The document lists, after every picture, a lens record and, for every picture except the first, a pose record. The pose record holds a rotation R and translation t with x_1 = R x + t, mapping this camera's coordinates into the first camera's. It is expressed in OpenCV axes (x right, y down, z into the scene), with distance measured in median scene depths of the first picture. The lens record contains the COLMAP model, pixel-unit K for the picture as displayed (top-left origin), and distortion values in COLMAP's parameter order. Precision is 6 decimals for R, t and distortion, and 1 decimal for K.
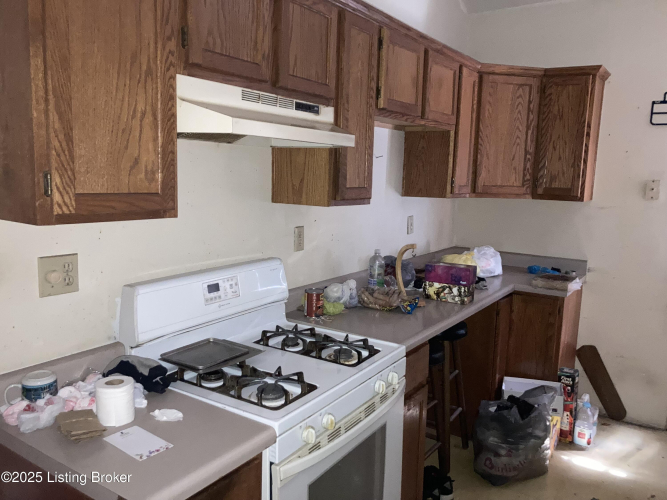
lens RADIAL K [[549.5, 0, 336.5], [0, 549.5, 252.3], [0, 0, 1]] dist [0.015046, -0.011607]
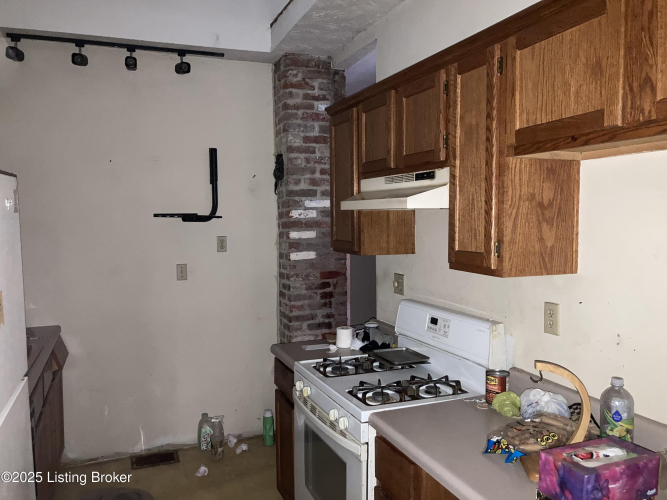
lens RADIAL K [[549.5, 0, 336.5], [0, 549.5, 252.3], [0, 0, 1]] dist [0.015046, -0.011607]
pose [[-0.575281, 0.019474, -0.817724, 0.969402], [-0.138053, 0.983063, 0.120535, -0.219710], [0.806221, 0.182231, -0.562849, 1.514247]]
